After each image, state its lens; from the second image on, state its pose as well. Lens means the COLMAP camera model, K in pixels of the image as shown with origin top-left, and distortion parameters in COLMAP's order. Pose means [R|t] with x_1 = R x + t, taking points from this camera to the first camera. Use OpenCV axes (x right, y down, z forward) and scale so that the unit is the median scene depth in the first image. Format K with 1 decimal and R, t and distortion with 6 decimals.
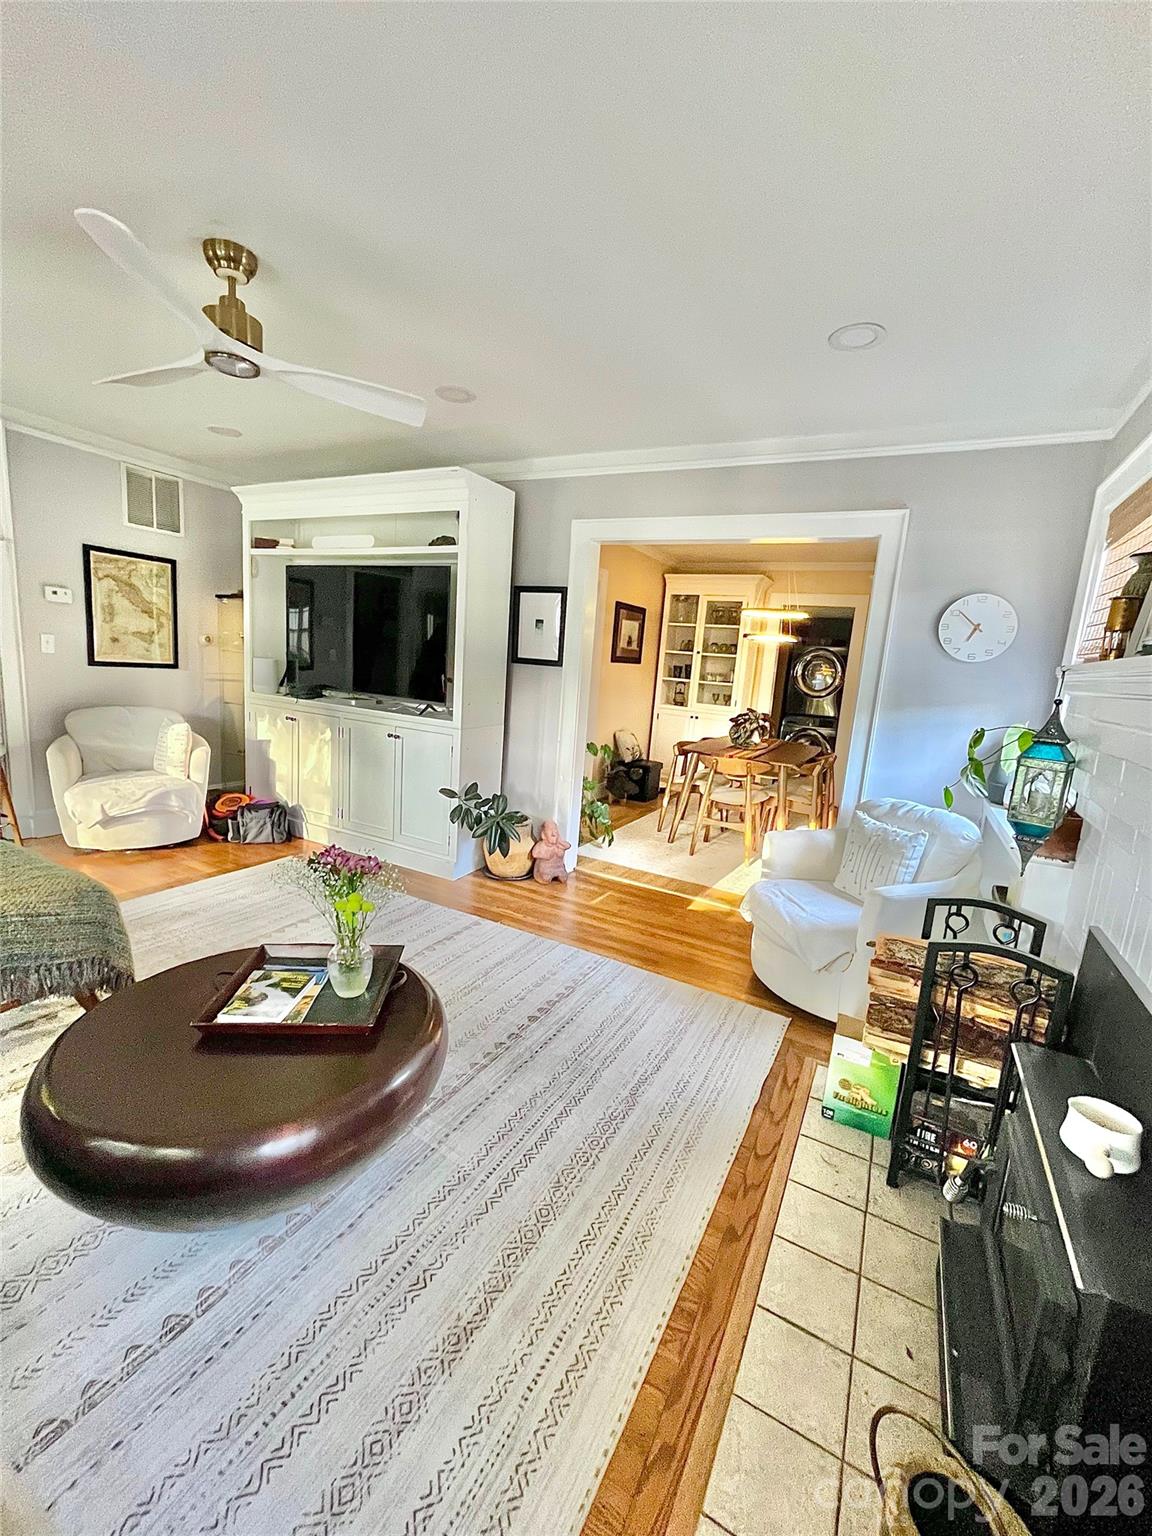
lens RADIAL K [[626.8, 0, 574.5], [0, 626.8, 770.5], [0, 0, 1]] dist [0.003338, -0.000158]
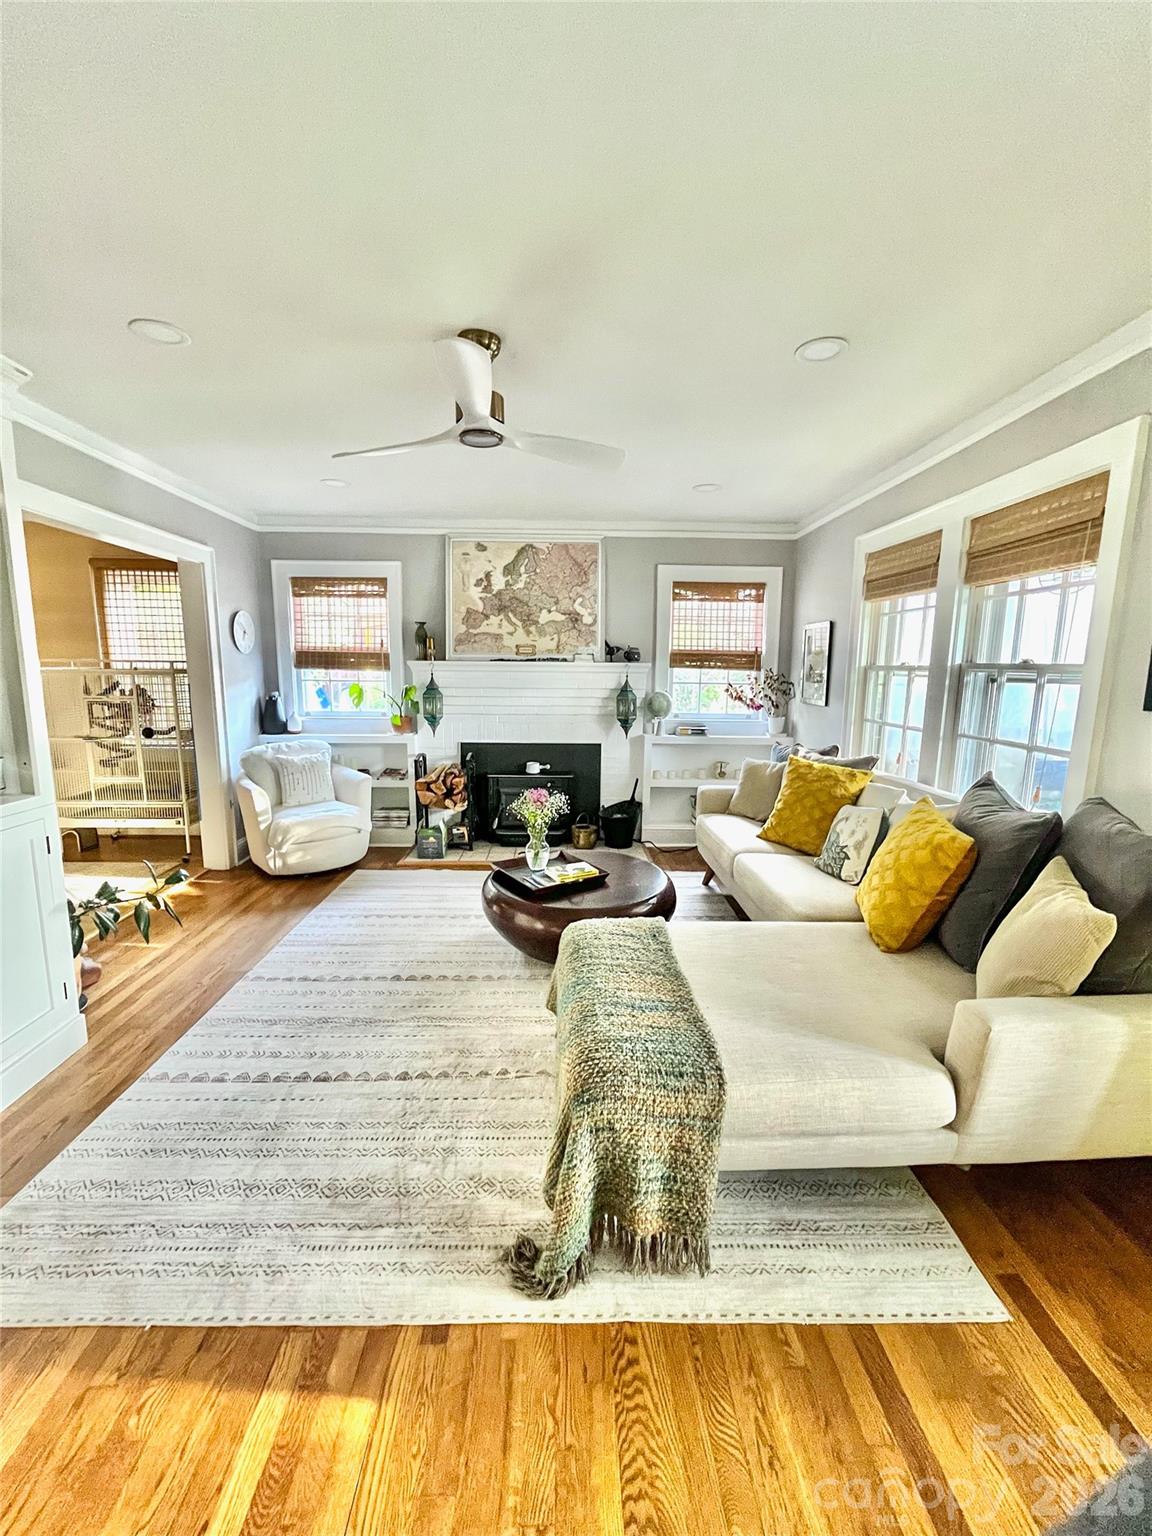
lens RADIAL K [[626.8, 0, 572.8], [0, 626.8, 769.4], [0, 0, 1]] dist [0.003338, -0.000158]
pose [[-0.493020, -0.217997, 0.842264, -0.619641], [0.108124, 0.945241, 0.307941, -0.152658], [-0.863273, 0.242890, -0.442452, 0.546869]]
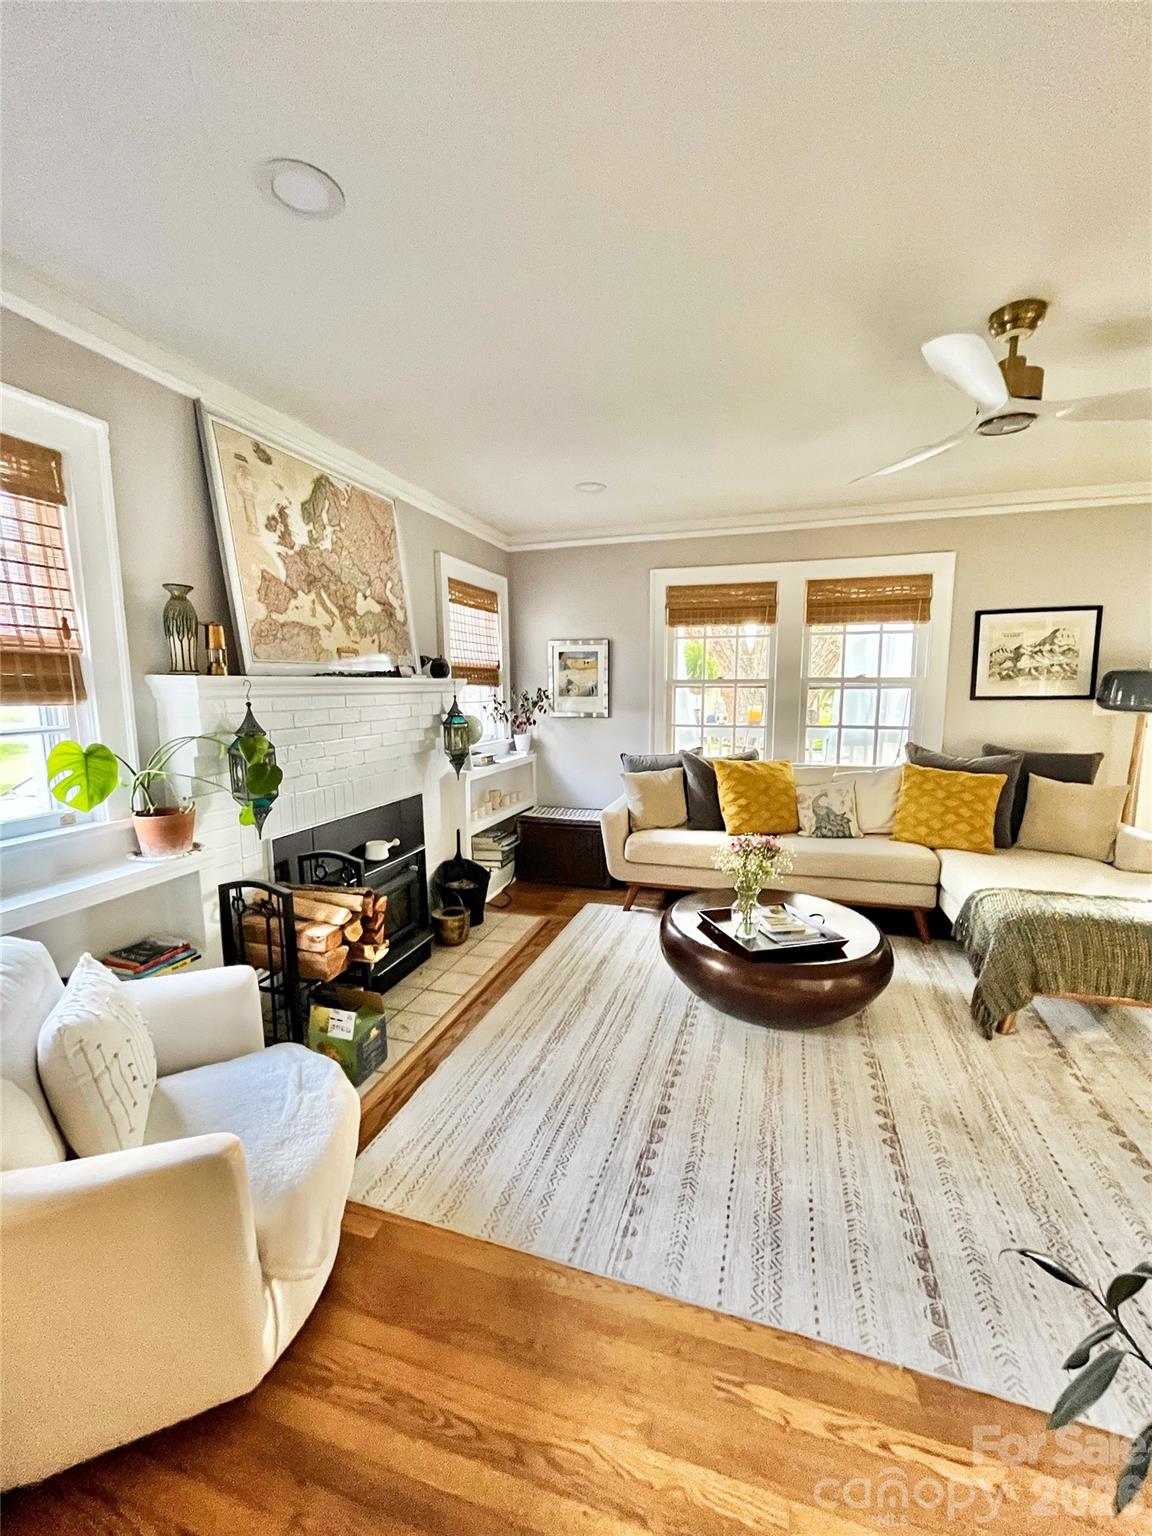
lens RADIAL K [[626.8, 0, 579.3], [0, 626.8, 766.5], [0, 0, 1]] dist [0.003338, -0.000158]
pose [[-0.979140, -0.041925, -0.198814, 0.104854], [-0.098804, 0.953247, 0.285582, -0.128055], [0.177545, 0.299269, -0.937505, 0.720557]]
